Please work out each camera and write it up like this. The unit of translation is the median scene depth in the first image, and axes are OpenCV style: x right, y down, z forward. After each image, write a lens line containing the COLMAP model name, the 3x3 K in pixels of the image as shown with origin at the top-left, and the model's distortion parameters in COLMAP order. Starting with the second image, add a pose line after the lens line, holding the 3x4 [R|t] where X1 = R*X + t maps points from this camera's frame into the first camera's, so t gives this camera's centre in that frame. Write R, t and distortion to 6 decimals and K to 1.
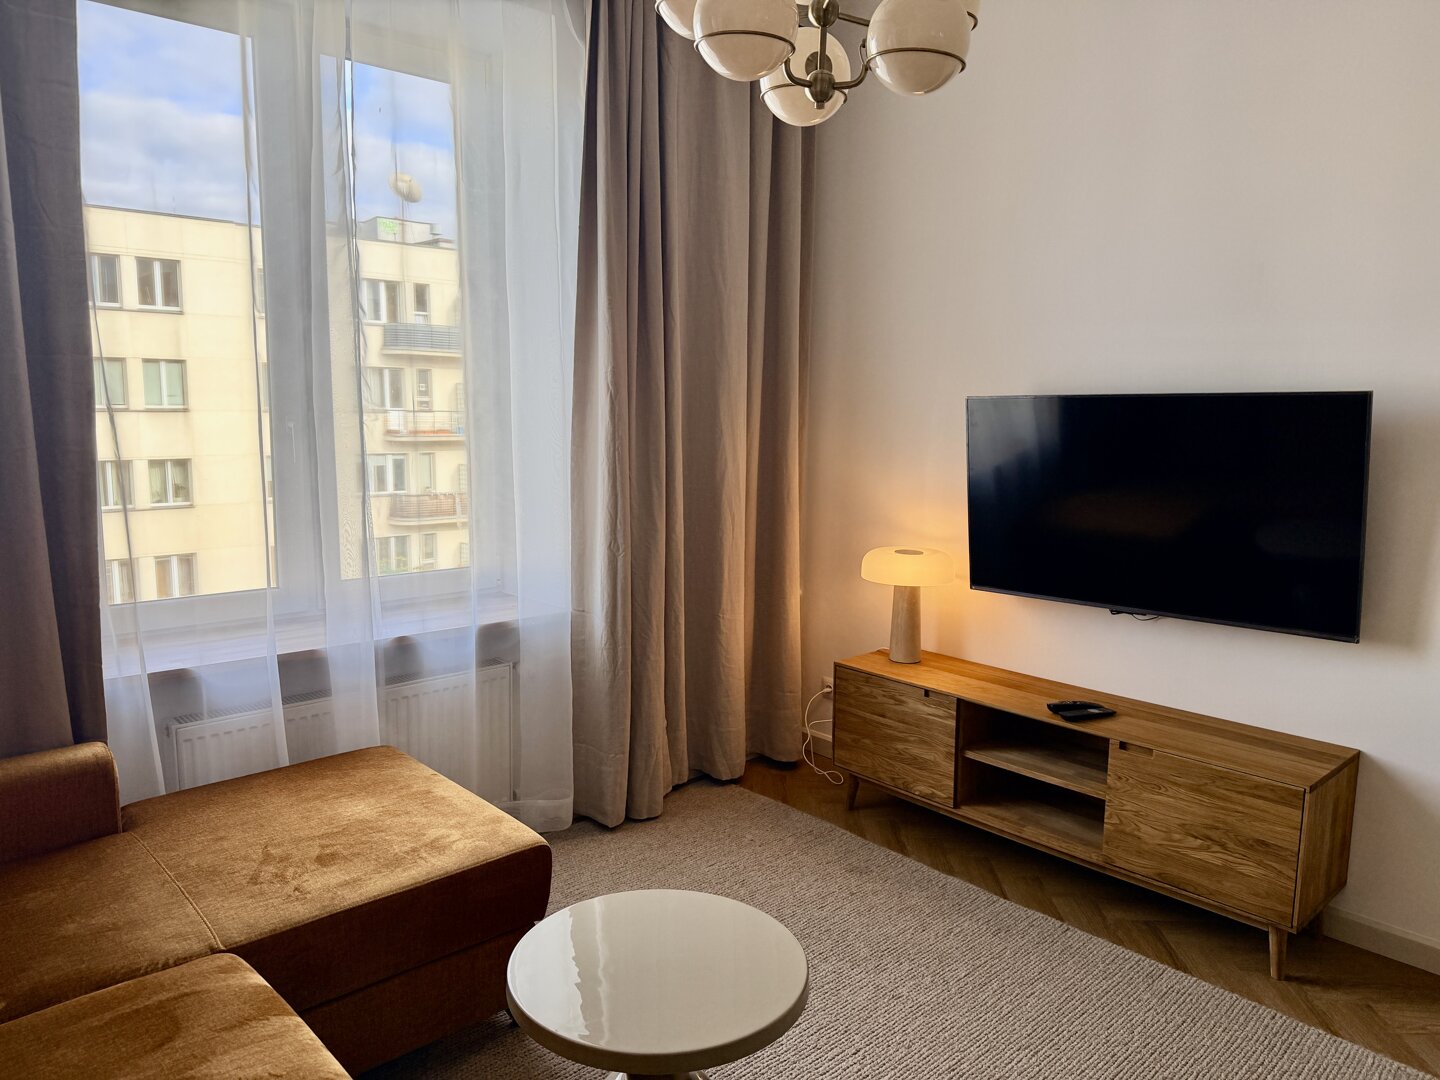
lens RADIAL K [[998.6, 0, 720.0], [0, 998.6, 540.0], [0, 0, 1]] dist [-0.077910, 0.000793]
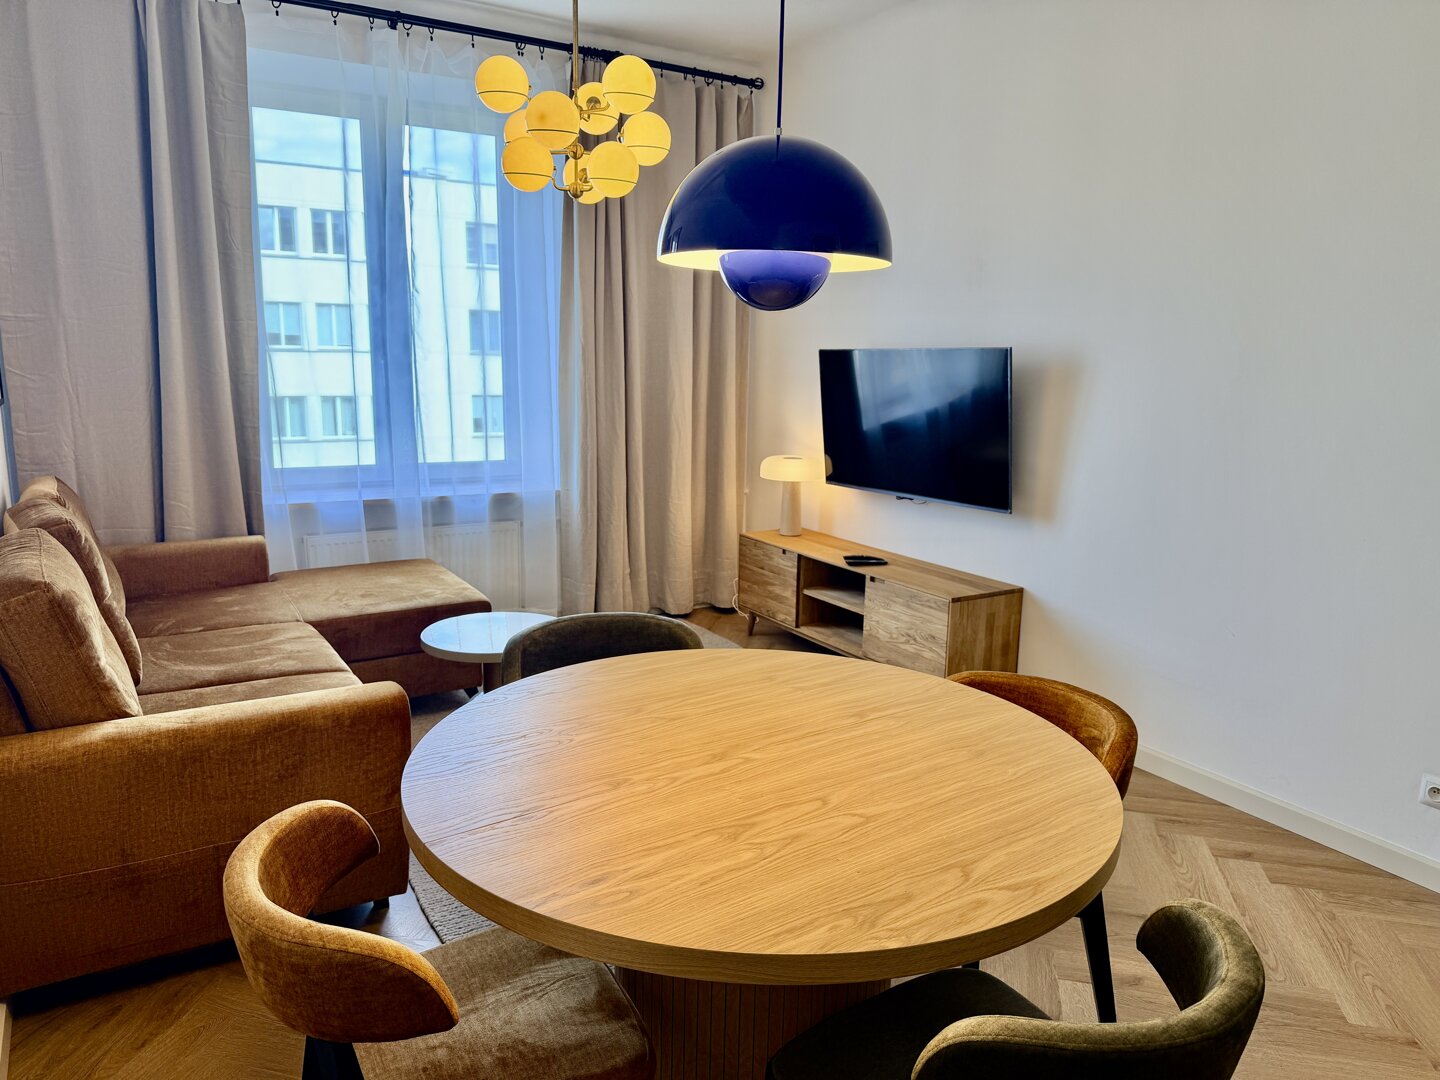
lens RADIAL K [[987.8, 0, 720.0], [0, 987.8, 540.0], [0, 0, 1]] dist [0.003747, 0.001437]
pose [[0.987151, 0.039823, -0.154746, 0.350383], [-0.030834, 0.997718, 0.060066, 0.051522], [0.156785, -0.054523, 0.986127, -0.494476]]
